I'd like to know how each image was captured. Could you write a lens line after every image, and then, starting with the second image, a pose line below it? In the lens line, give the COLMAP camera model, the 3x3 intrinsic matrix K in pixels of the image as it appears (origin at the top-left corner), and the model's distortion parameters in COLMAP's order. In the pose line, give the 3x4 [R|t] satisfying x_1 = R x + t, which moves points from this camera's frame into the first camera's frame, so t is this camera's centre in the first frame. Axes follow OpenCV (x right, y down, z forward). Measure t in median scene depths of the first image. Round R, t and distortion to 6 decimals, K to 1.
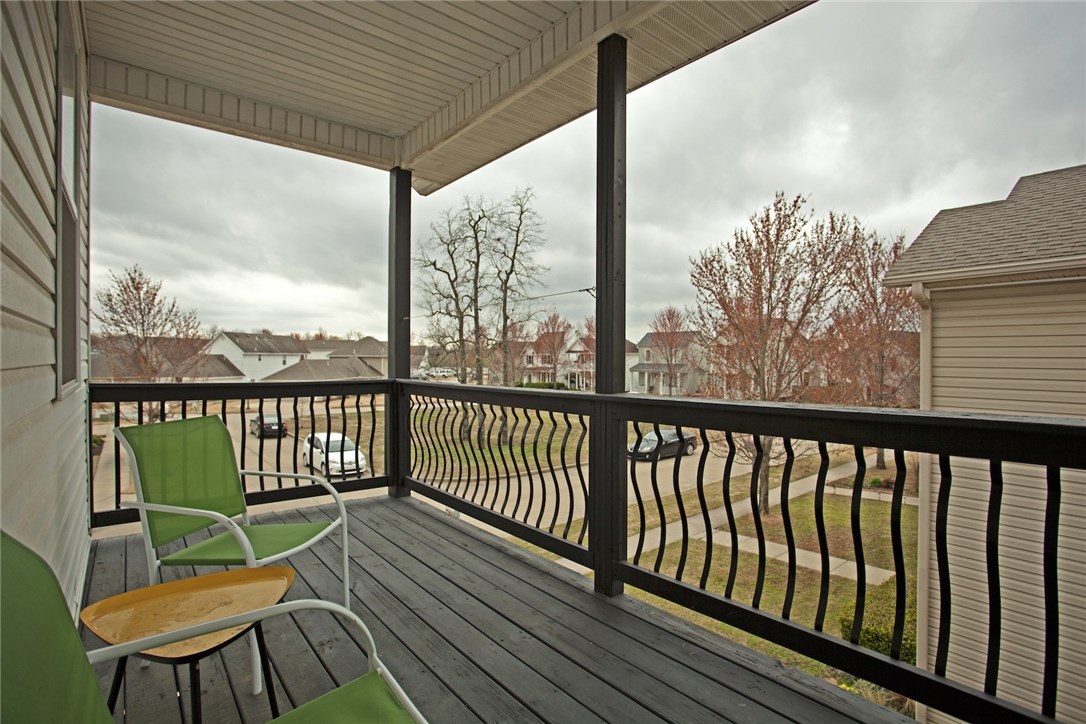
lens RADIAL K [[537.9, 0, 544.0], [0, 537.9, 361.3], [0, 0, 1]] dist [-0.053890, 0.015361]
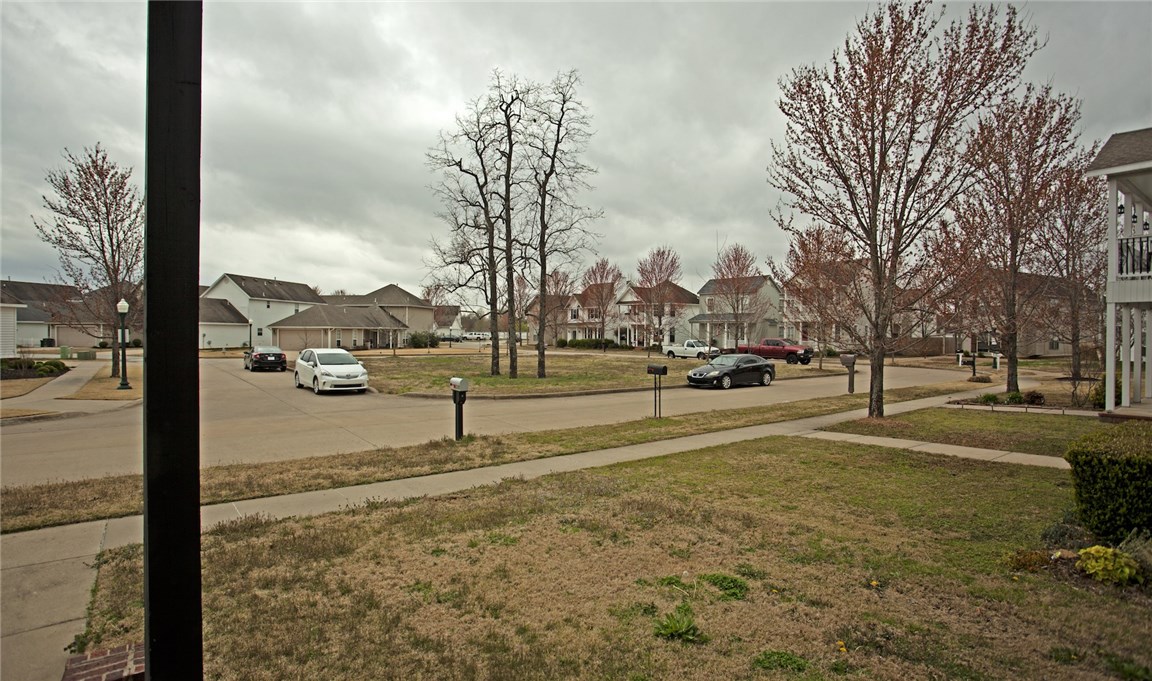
lens RADIAL K [[589.0, 0, 574.9], [0, 589.0, 340.6], [0, 0, 1]] dist [-0.033011, 0.002511]
pose [[0.999564, 0.007596, -0.028547, 0.004771], [-0.007586, 0.999971, 0.000461, 0.093002], [0.028550, -0.000245, 0.999592, 0.082175]]
